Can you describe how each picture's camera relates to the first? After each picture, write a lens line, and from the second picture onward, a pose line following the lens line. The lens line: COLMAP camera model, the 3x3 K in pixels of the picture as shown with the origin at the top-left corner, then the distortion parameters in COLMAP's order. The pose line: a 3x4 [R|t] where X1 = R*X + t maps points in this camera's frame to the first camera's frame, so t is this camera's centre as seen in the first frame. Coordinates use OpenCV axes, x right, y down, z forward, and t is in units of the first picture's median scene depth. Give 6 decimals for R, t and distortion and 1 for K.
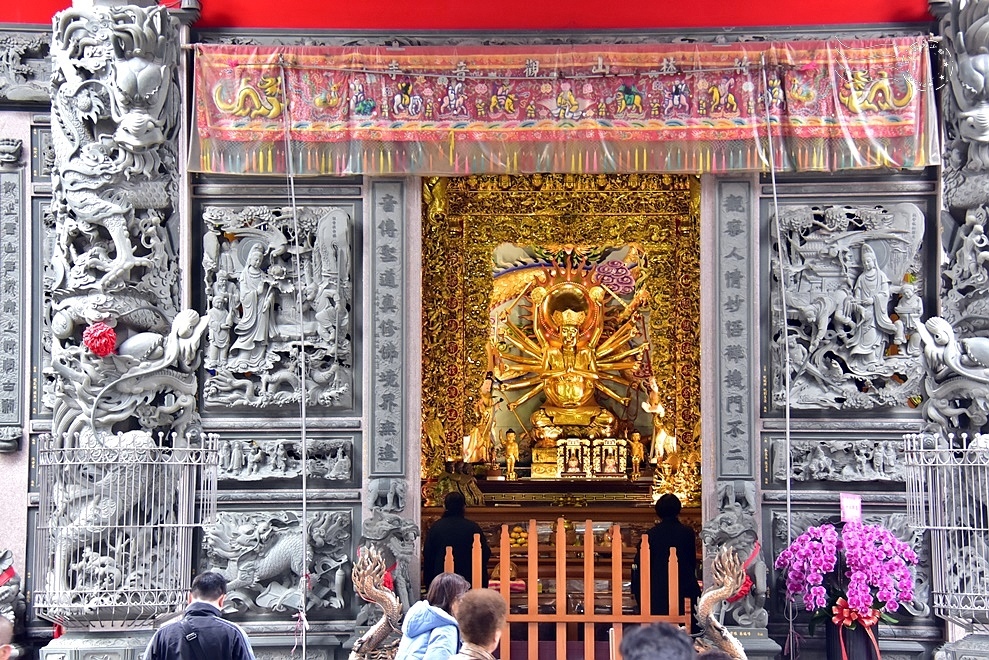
lens RADIAL K [[3326.4, 0, 493.3], [0, 3326.4, 329.4], [0, 0, 1]] dist [0.965720, 0.000000]
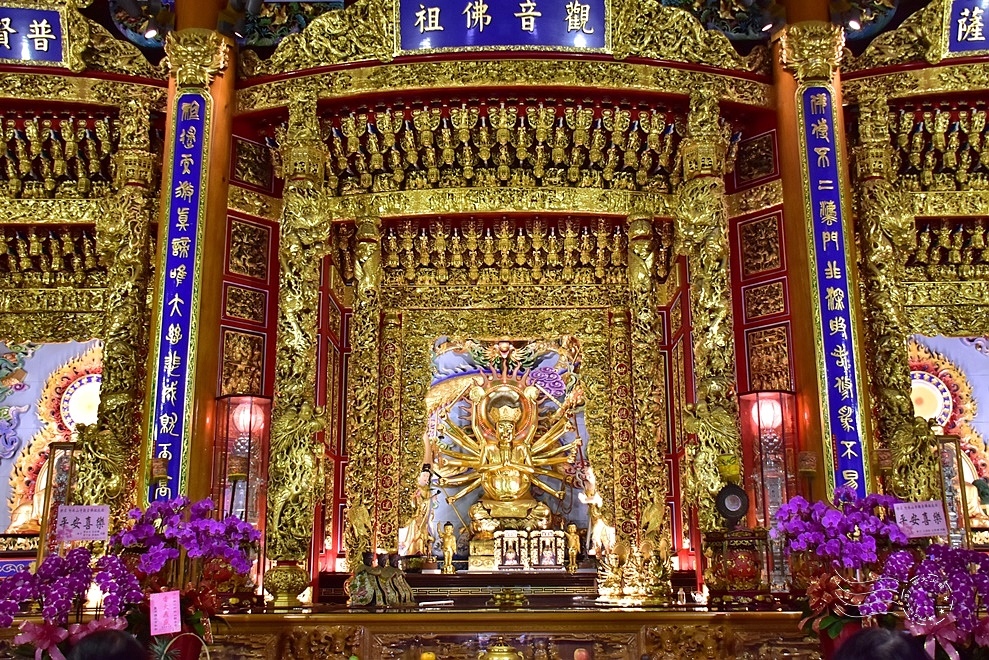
lens RADIAL K [[1036.7, 0, 498.2], [0, 1036.7, 327.7], [0, 0, 1]] dist [-0.015162, 0.000000]
pose [[0.999809, -0.001185, 0.019515, 0.014374], [0.004775, 0.982742, -0.184922, 0.030506], [-0.018959, 0.184980, 0.982559, 0.685052]]
